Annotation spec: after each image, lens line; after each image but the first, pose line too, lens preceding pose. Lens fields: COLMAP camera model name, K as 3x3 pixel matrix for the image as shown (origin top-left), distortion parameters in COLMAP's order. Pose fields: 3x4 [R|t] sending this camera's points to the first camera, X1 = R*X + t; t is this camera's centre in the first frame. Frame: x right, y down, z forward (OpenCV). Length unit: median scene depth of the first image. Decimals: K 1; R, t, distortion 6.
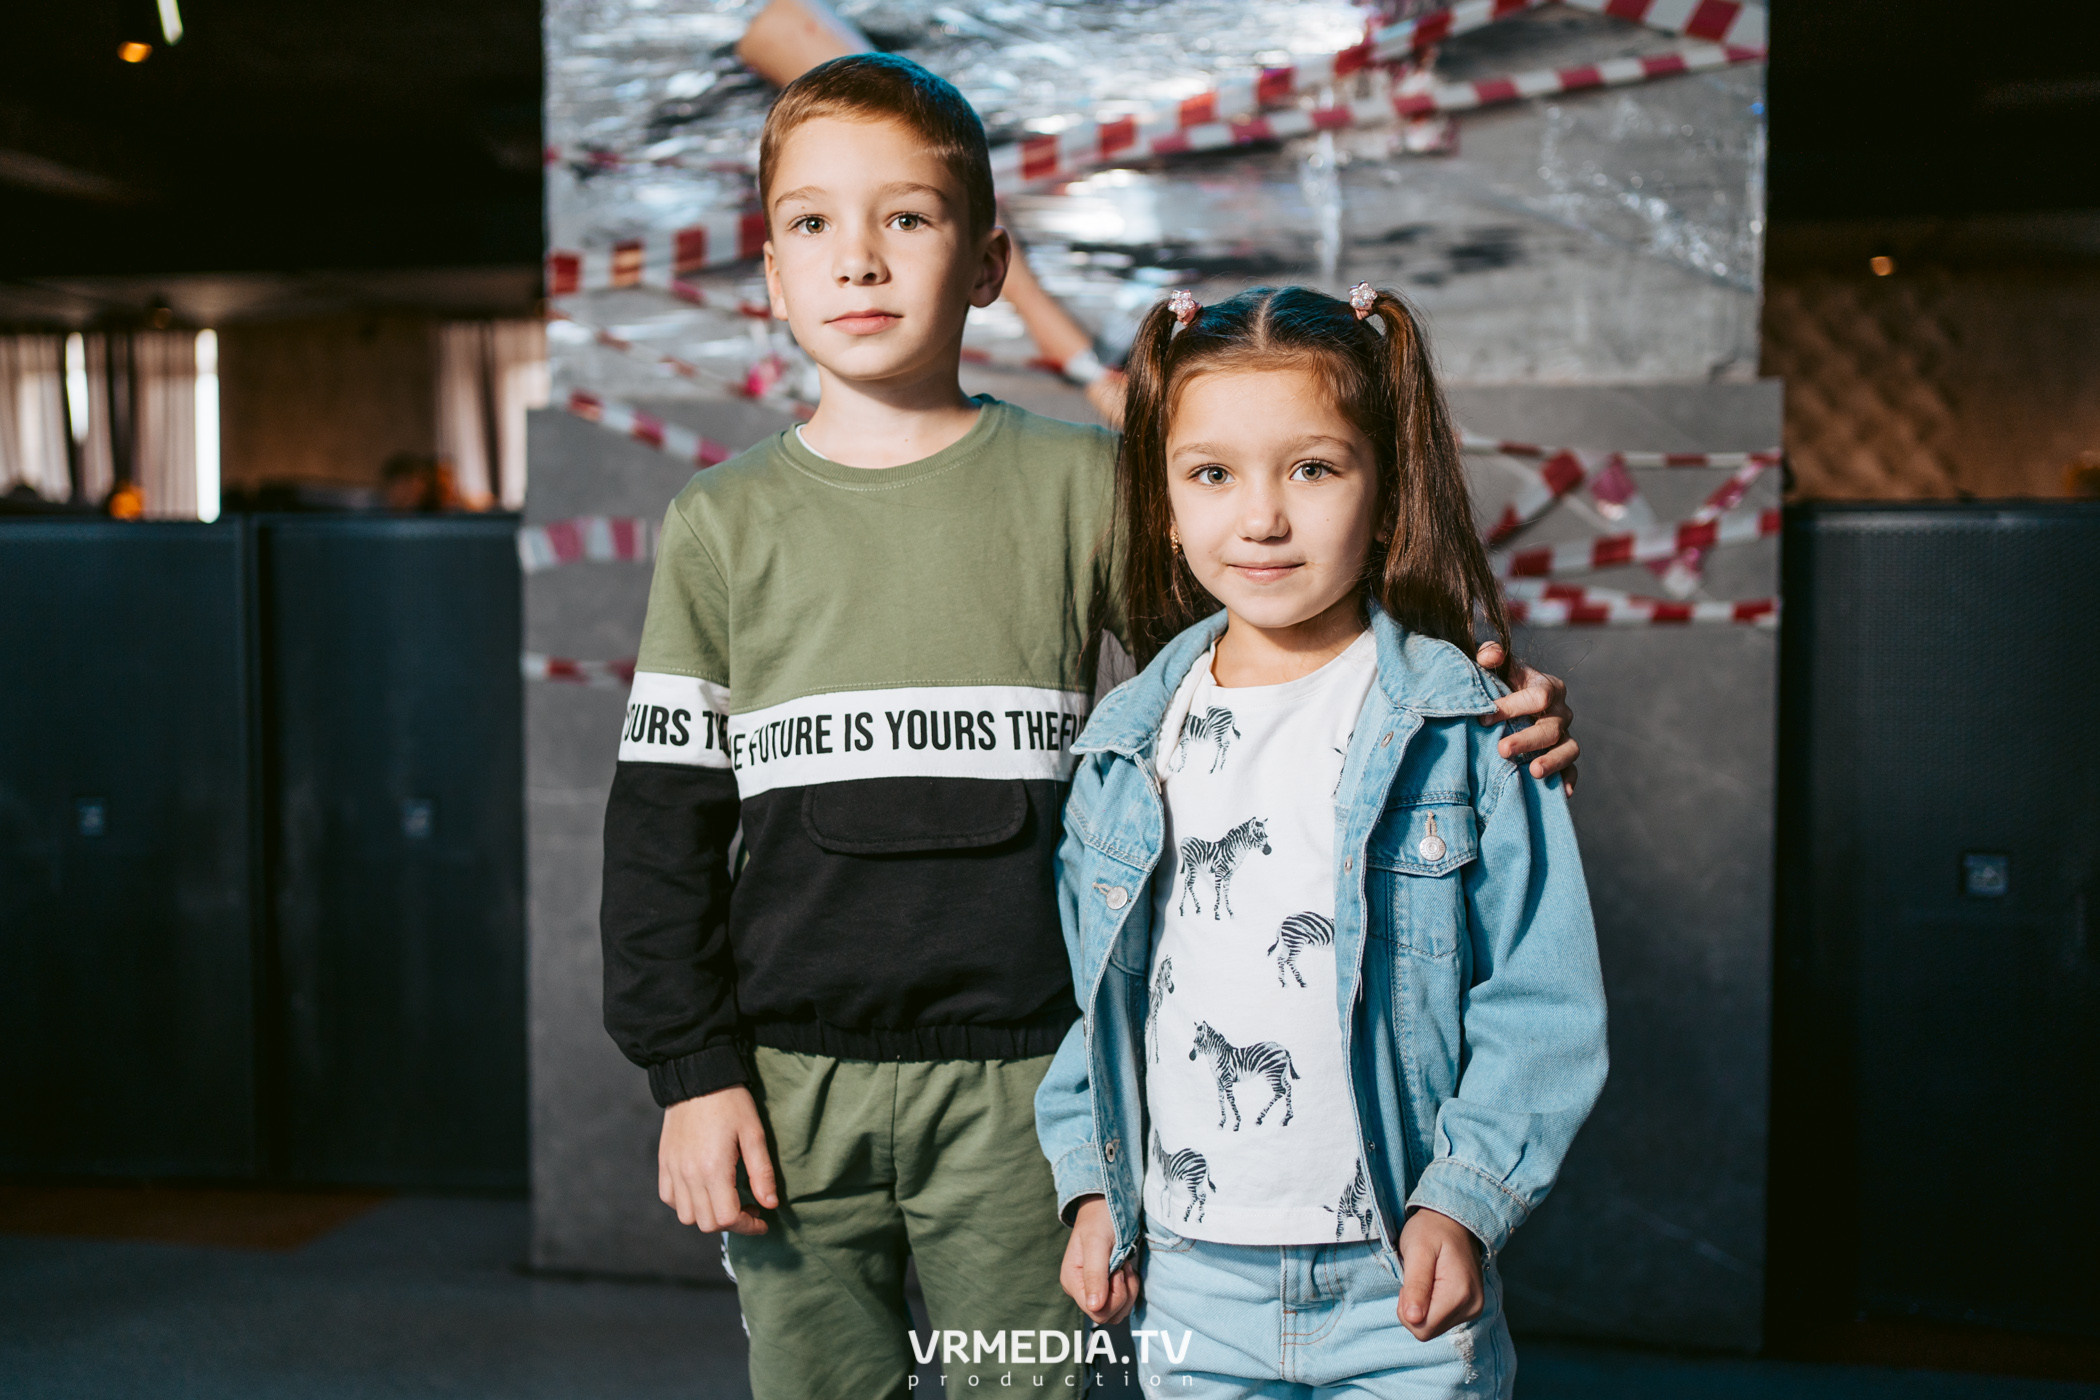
lens RADIAL K [[2310.7, 0, 997.9], [0, 2310.7, 713.2], [0, 0, 1]] dist [0.014273, 0.000000]
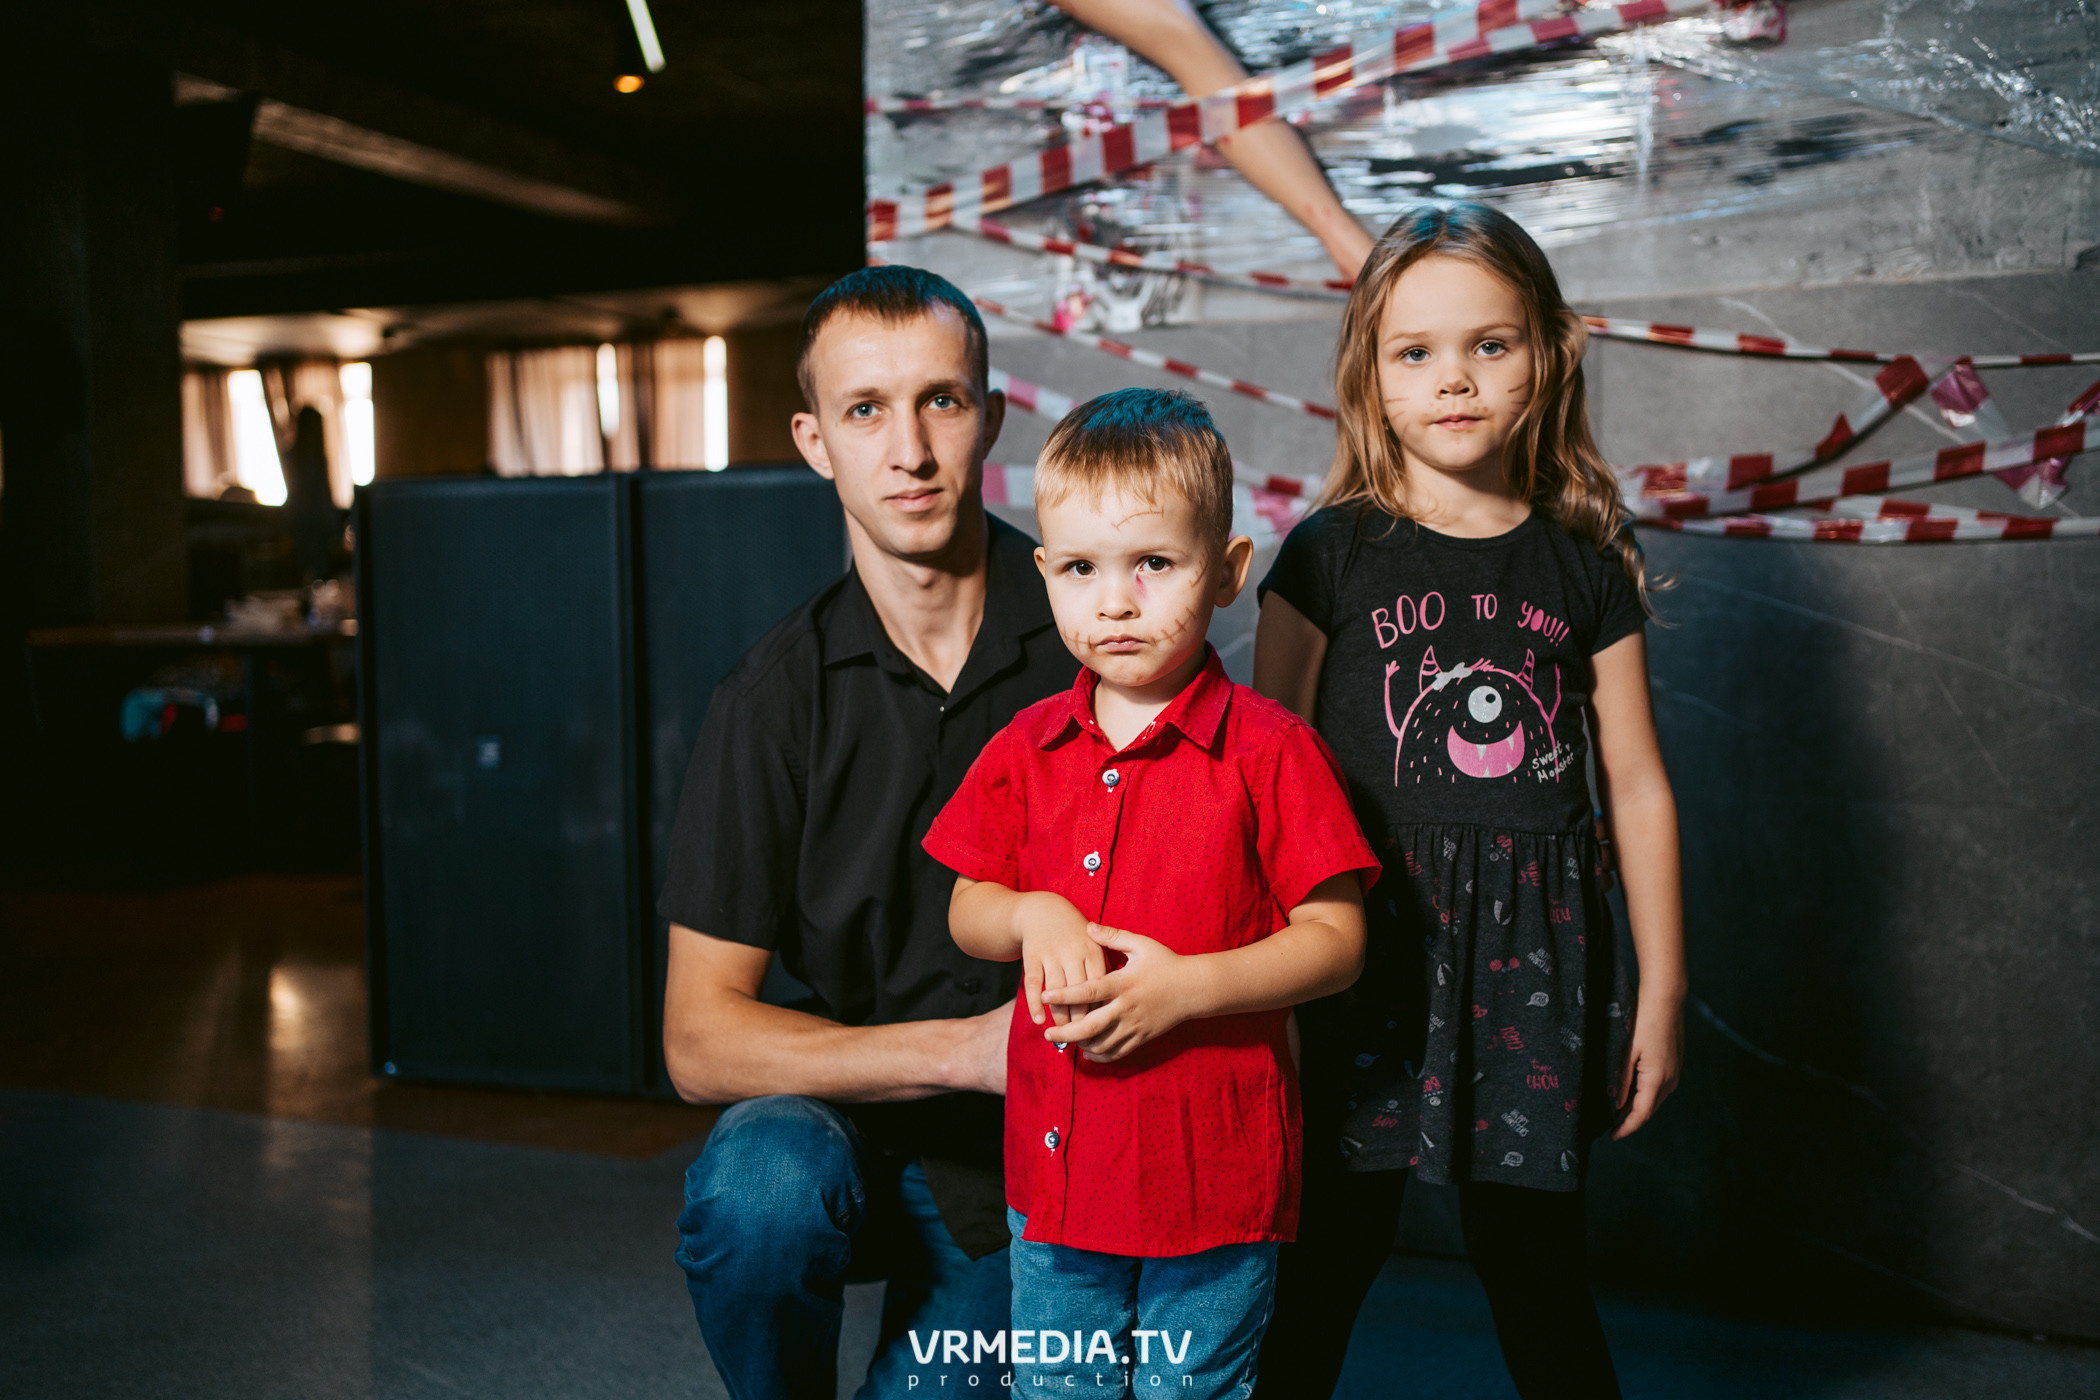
lens RADIAL K [[2111.2, 0, 1047.2], [0, 2111.2, 684.0], [0, 0, 1]] dist [0.027360, 0.000000]
pose [[0.980997, -0.001605, -0.194018, 0.072148], [0.001530, 0.999999, -0.000536, 0.017848], [0.194019, 0.000229, 0.980998, 0.100102]]
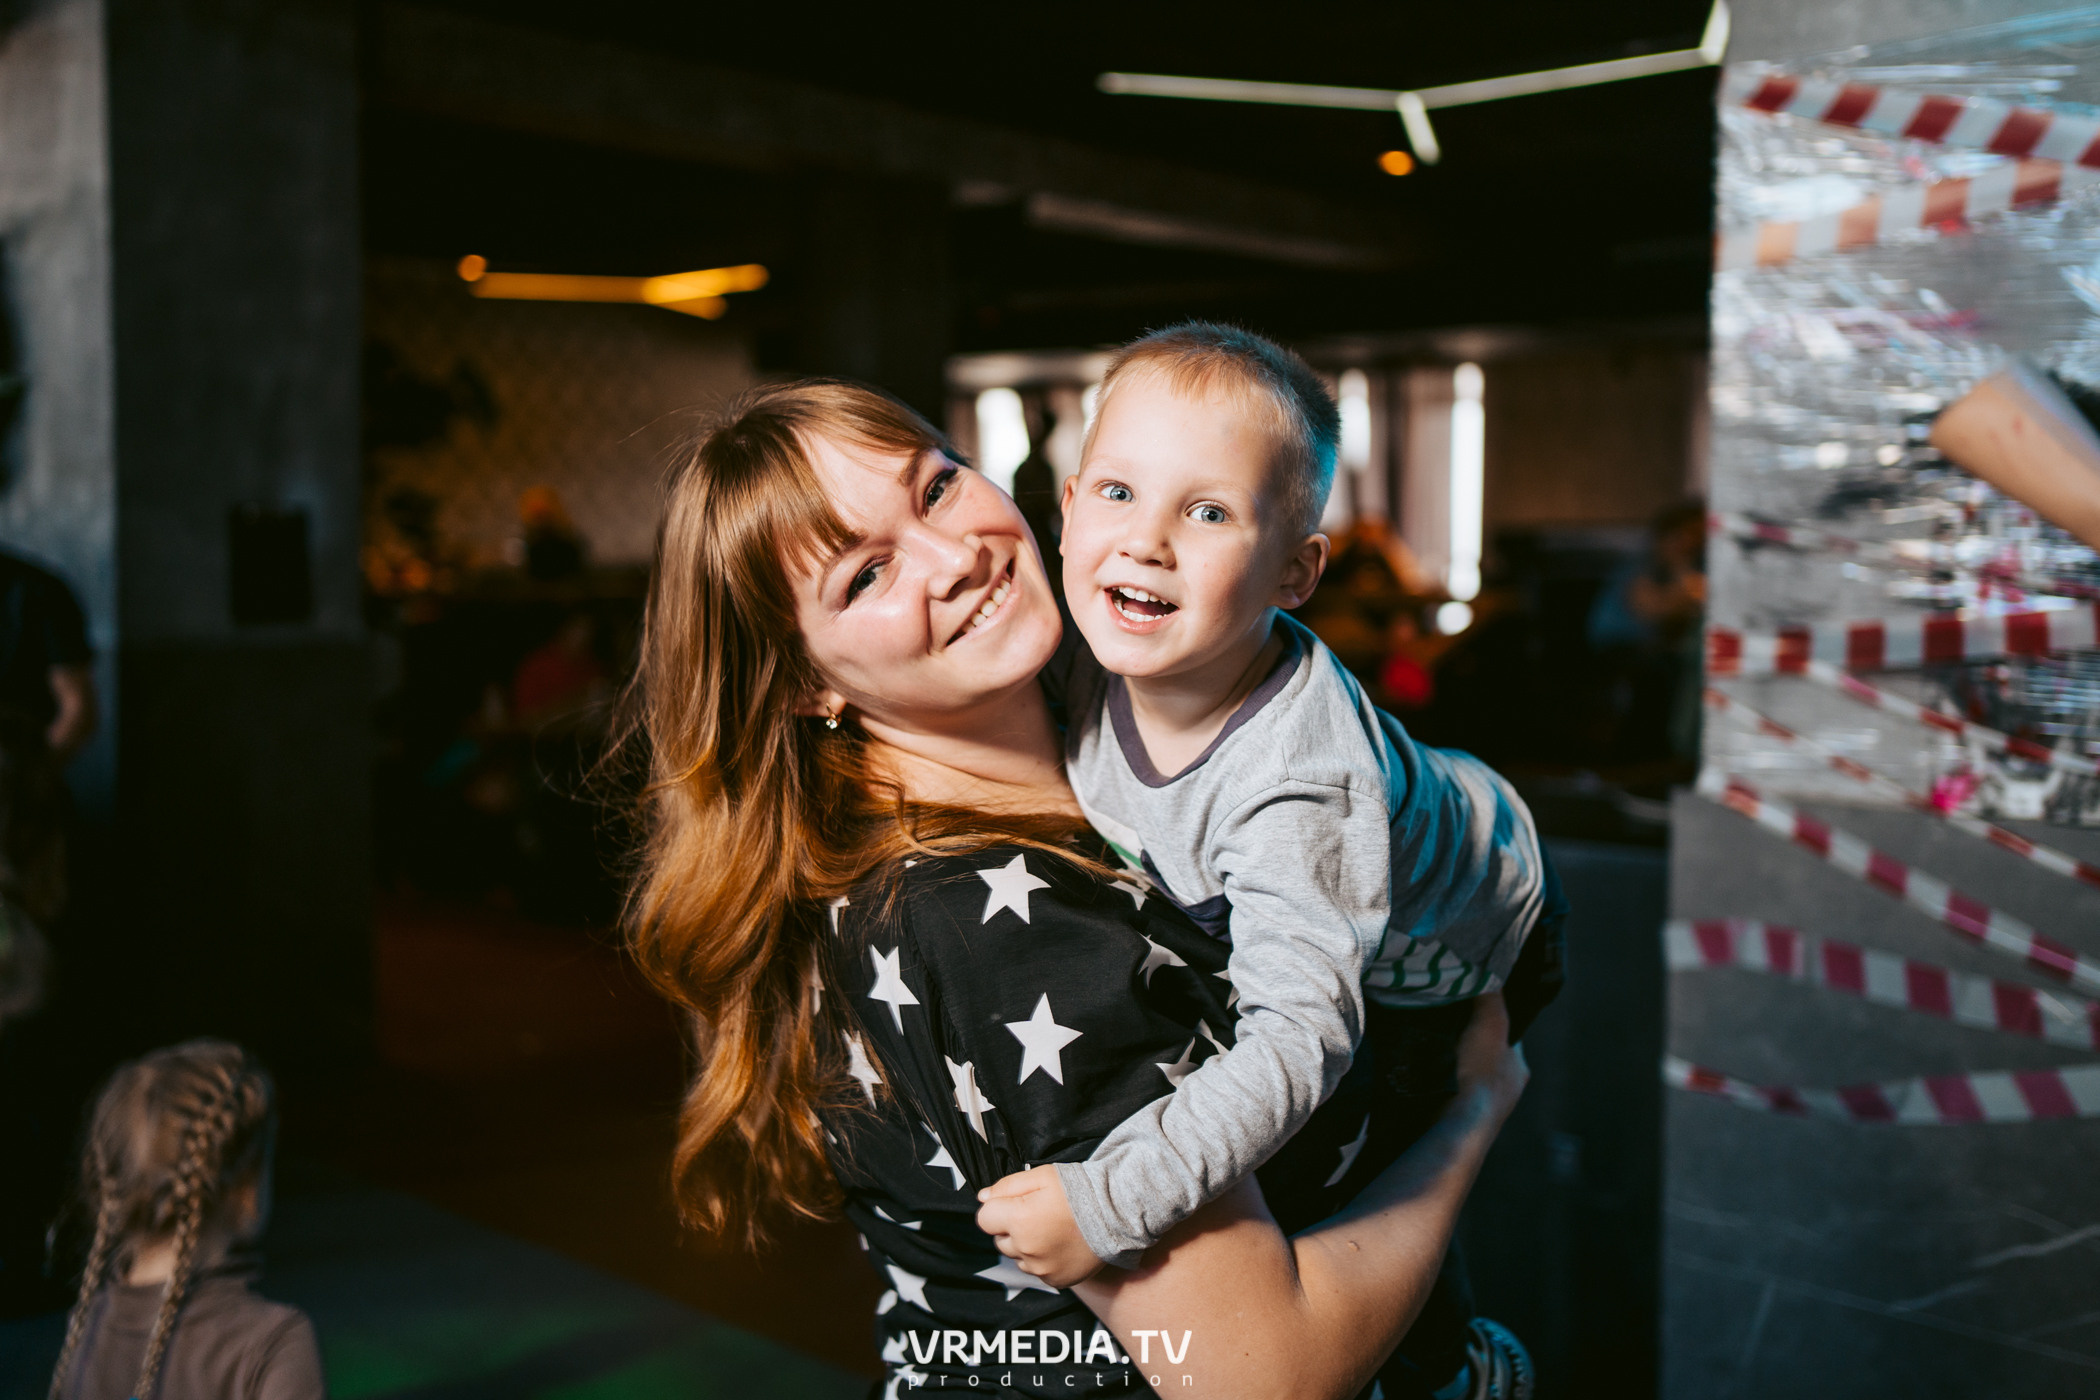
lens RADIAL K [[2210.2, 0, 1013.9], [0, 2210.2, 685.3], [0, 0, 1]] dist [0.029899, 0.000000]
pose [[0.856233, 0.039194, -0.515101, 0.027378], [-0.025556, 0.999111, 0.033542, -0.217137], [0.515957, -0.015556, 0.856473, 0.108811]]
